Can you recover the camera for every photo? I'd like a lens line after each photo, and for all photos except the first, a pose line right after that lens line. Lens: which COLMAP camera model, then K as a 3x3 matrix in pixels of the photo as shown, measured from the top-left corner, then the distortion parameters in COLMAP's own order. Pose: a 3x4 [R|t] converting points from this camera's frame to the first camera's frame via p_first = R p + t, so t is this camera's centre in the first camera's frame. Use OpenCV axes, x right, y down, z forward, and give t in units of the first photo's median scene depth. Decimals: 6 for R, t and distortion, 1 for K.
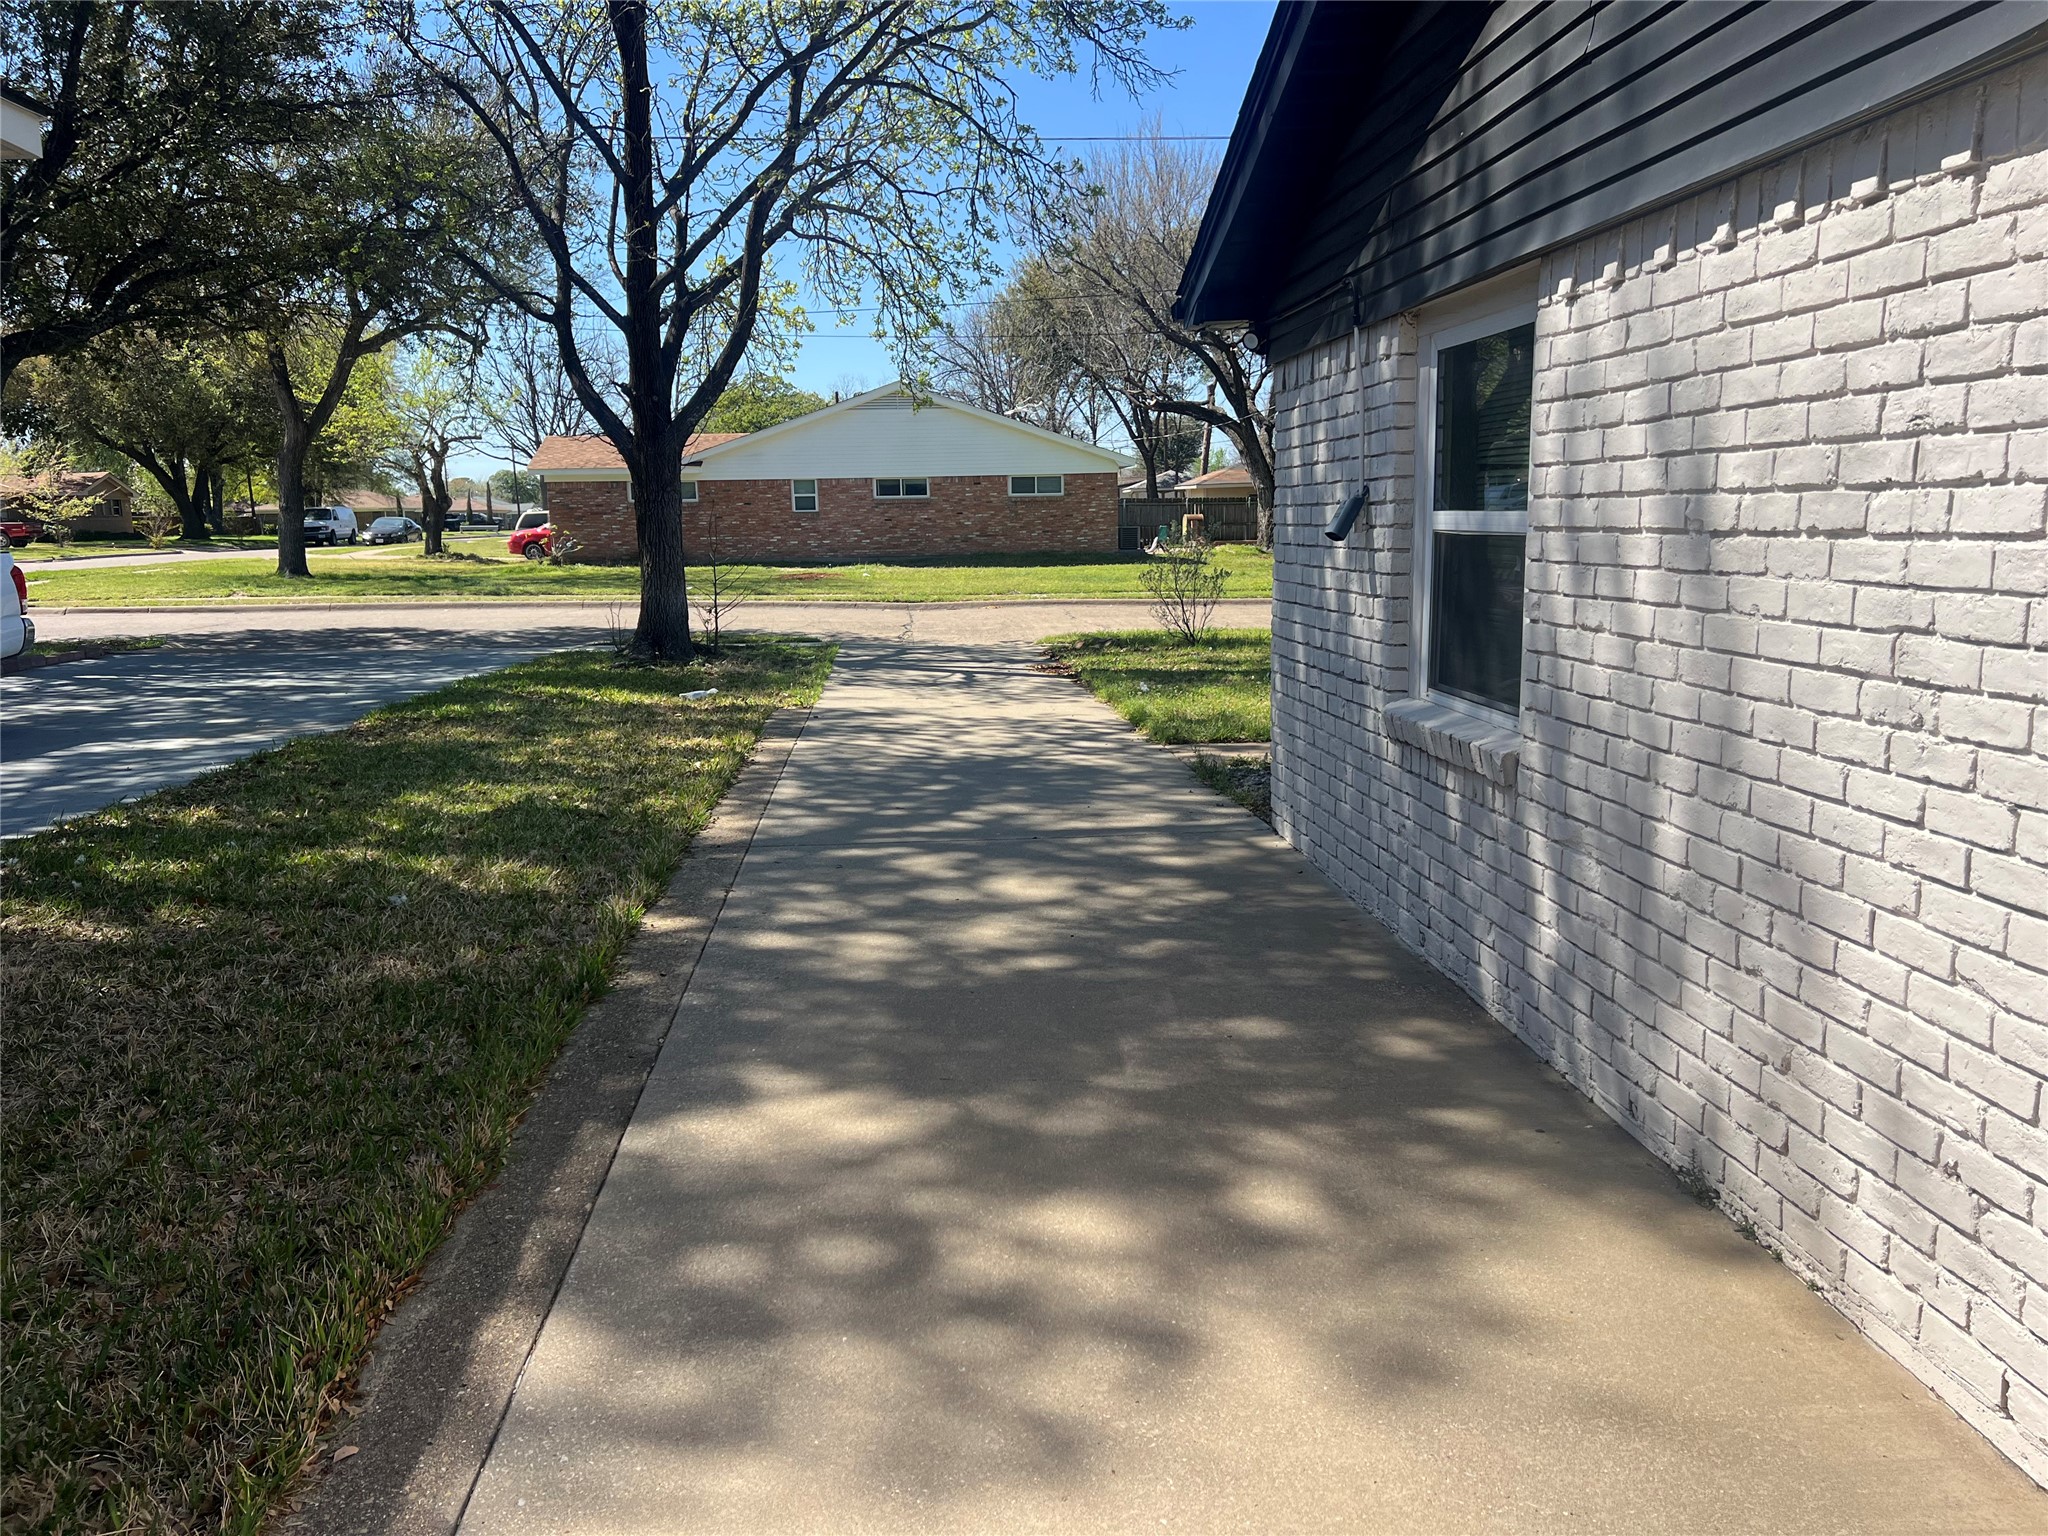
lens RADIAL K [[1568.1, 0, 1024.4], [0, 1568.1, 763.8], [0, 0, 1]] dist [-0.004857, 0.001314]
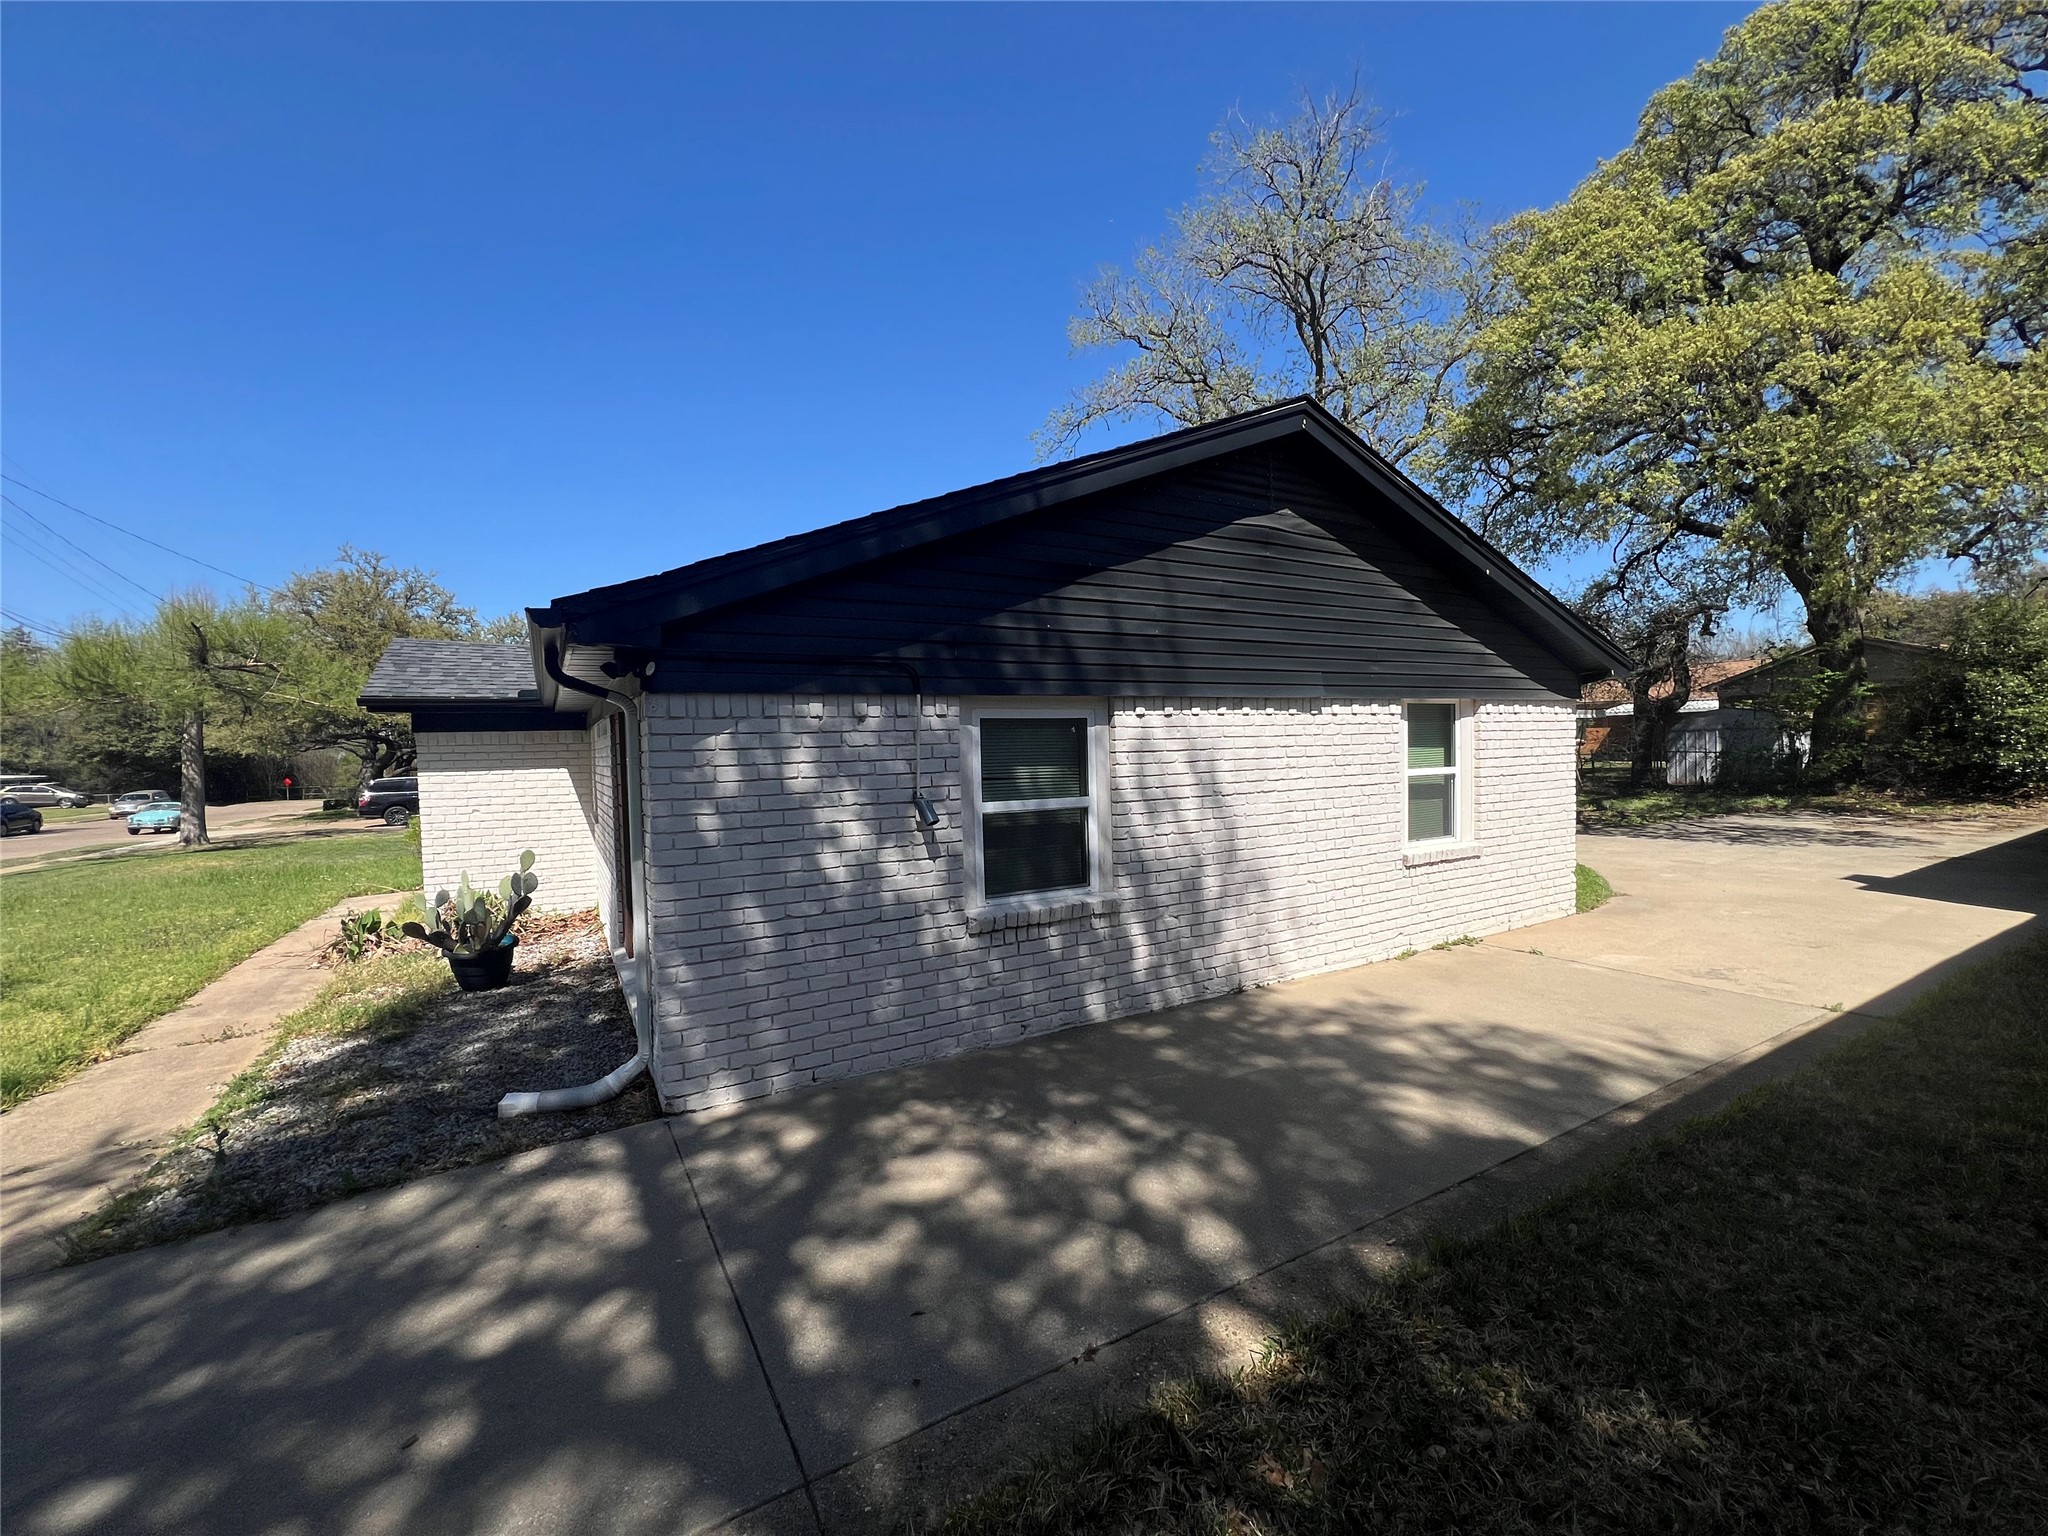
lens RADIAL K [[820.4, 0, 1034.3], [0, 820.4, 774.4], [0, 0, 1]] dist [-0.009542, 0.000335]
pose [[-0.445464, 0.005682, 0.895282, -0.597821], [0.174578, 0.981336, 0.080637, -0.248951], [-0.878114, 0.192217, -0.438142, 1.300977]]
